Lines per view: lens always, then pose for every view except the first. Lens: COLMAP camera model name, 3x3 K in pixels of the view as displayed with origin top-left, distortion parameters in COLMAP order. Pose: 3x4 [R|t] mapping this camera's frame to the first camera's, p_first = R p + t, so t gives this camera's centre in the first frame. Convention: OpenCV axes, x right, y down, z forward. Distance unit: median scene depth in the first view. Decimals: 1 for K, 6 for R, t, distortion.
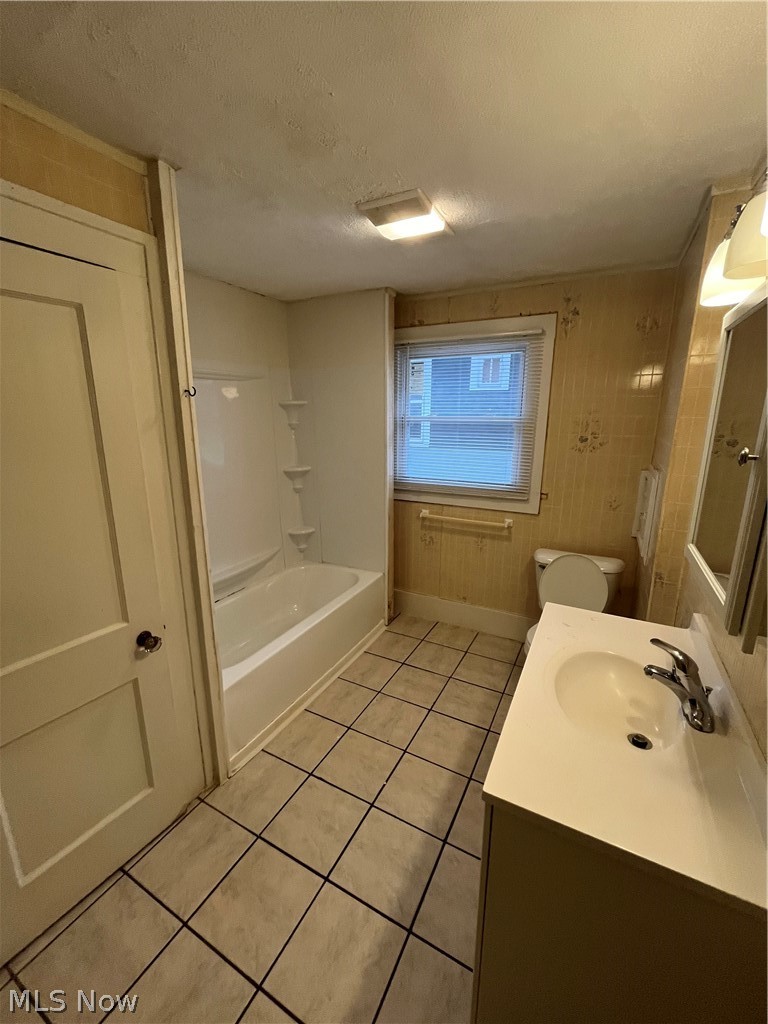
lens RADIAL K [[413.9, 0, 381.8], [0, 413.9, 506.8], [0, 0, 1]] dist [-0.007401, 0.000401]
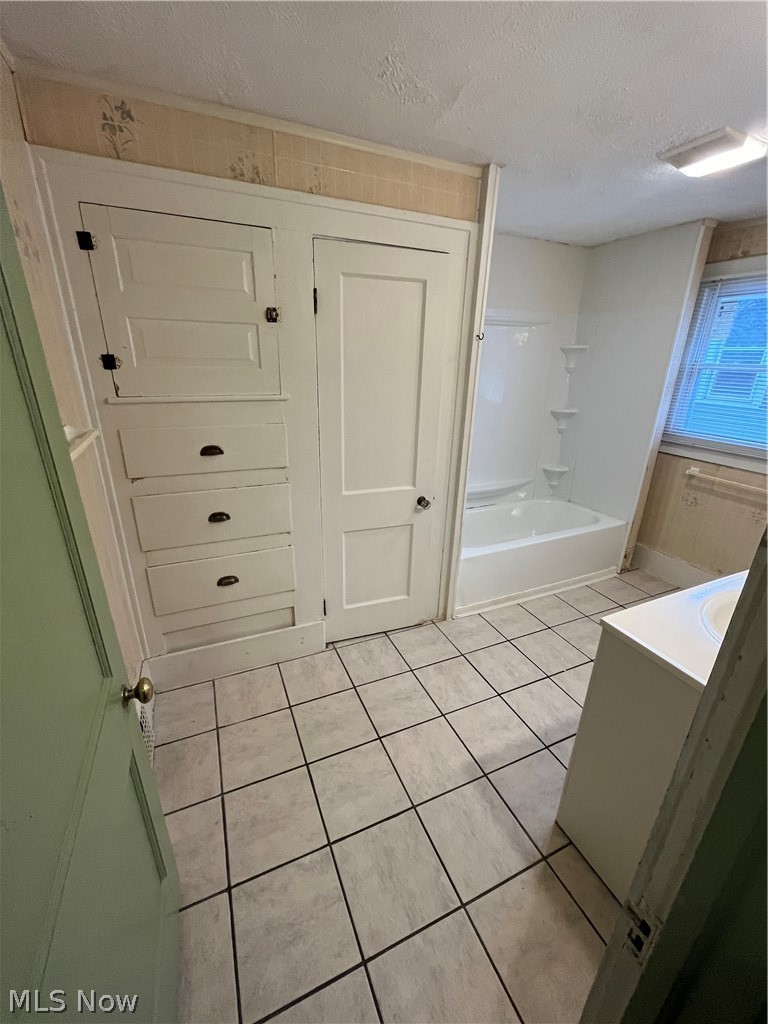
lens RADIAL K [[413.9, 0, 378.8], [0, 413.9, 509.2], [0, 0, 1]] dist [-0.007401, 0.000401]
pose [[0.783002, 0.232494, -0.576935, 0.129743], [-0.159602, 0.971562, 0.174913, 0.062136], [0.601194, -0.044877, 0.797842, -0.215583]]
